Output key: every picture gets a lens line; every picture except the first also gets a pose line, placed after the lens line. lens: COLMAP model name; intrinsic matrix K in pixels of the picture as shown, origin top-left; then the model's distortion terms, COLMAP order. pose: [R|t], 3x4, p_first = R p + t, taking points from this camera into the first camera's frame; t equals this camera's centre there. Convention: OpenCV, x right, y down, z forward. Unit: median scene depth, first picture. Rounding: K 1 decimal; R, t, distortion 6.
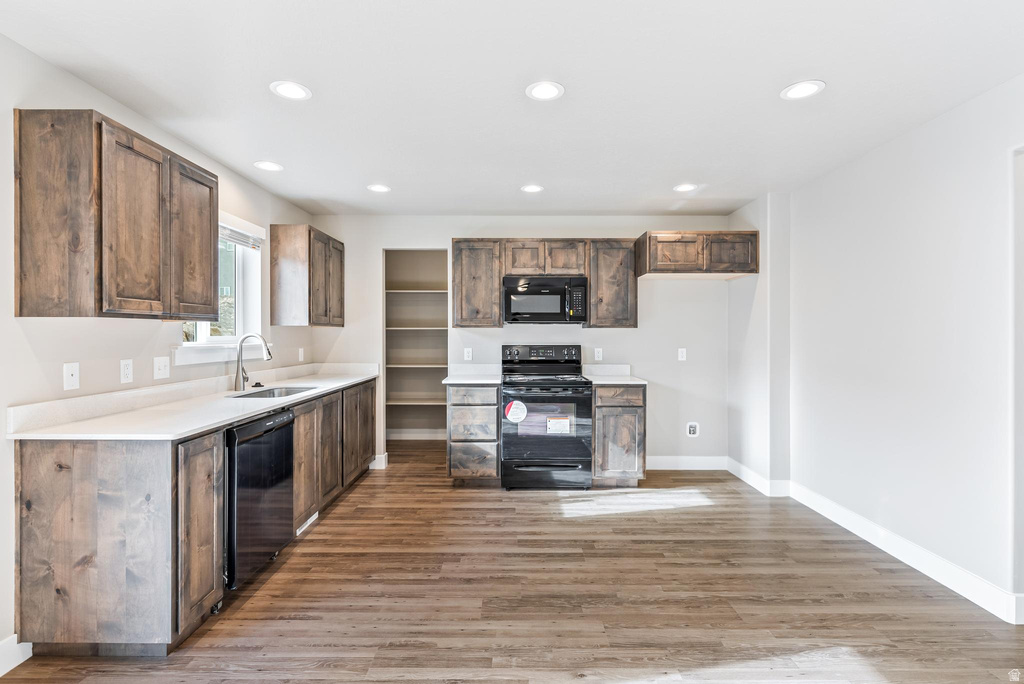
lens RADIAL K [[487.0, 0, 525.8], [0, 487.0, 335.1], [0, 0, 1]] dist [0.002385, 0.000238]
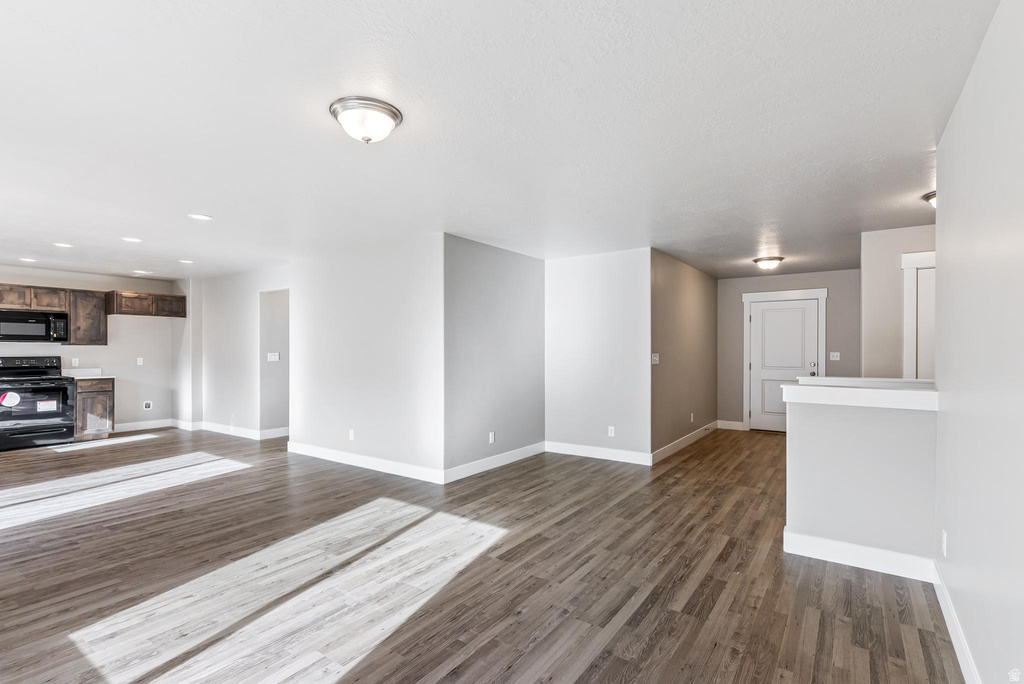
lens RADIAL K [[487.0, 0, 503.8], [0, 487.0, 354.1], [0, 0, 1]] dist [0.002385, 0.000238]
pose [[0.596417, -0.005340, 0.802657, -0.327608], [-0.002134, 0.999964, 0.008238, -0.001830], [-0.802672, -0.006626, 0.596384, -1.177099]]
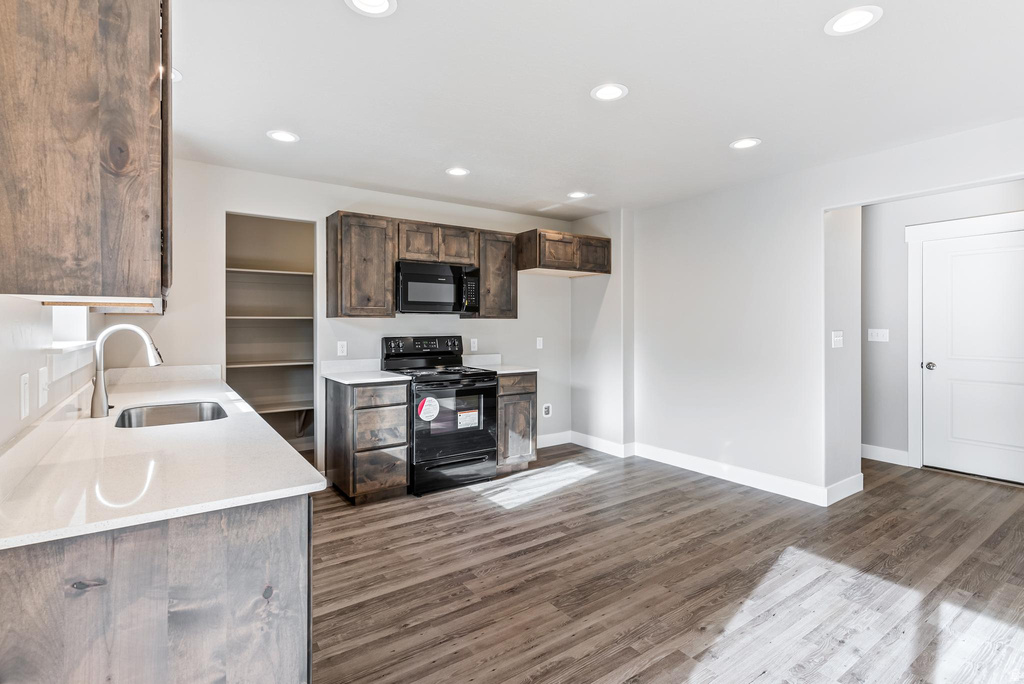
lens RADIAL K [[487.0, 0, 518.0], [0, 487.0, 323.5], [0, 0, 1]] dist [0.002385, 0.000238]
pose [[0.821383, -0.000186, 0.570377, -0.403447], [0.001220, 0.999998, -0.001431, -0.003049], [-0.570375, 0.001872, 0.821382, 0.144924]]
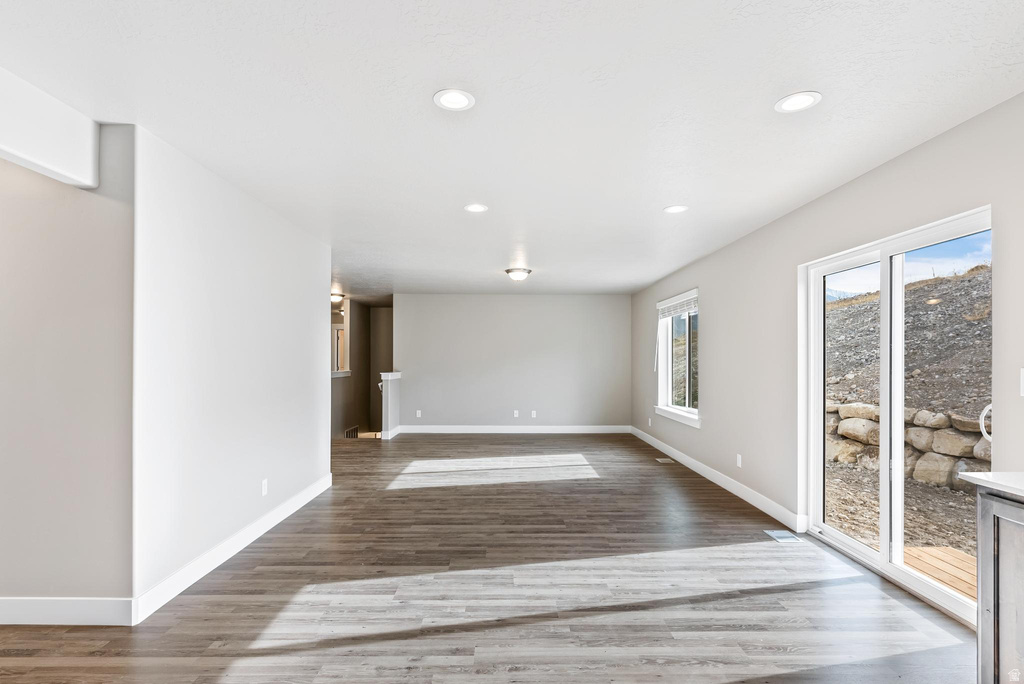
lens RADIAL K [[487.0, 0, 510.8], [0, 487.0, 351.0], [0, 0, 1]] dist [0.002385, 0.000238]
pose [[-0.999807, -0.001469, 0.019577, 0.035706], [-0.001879, 0.999780, -0.020913, 0.001124], [-0.019541, -0.020946, -0.999590, 0.878366]]
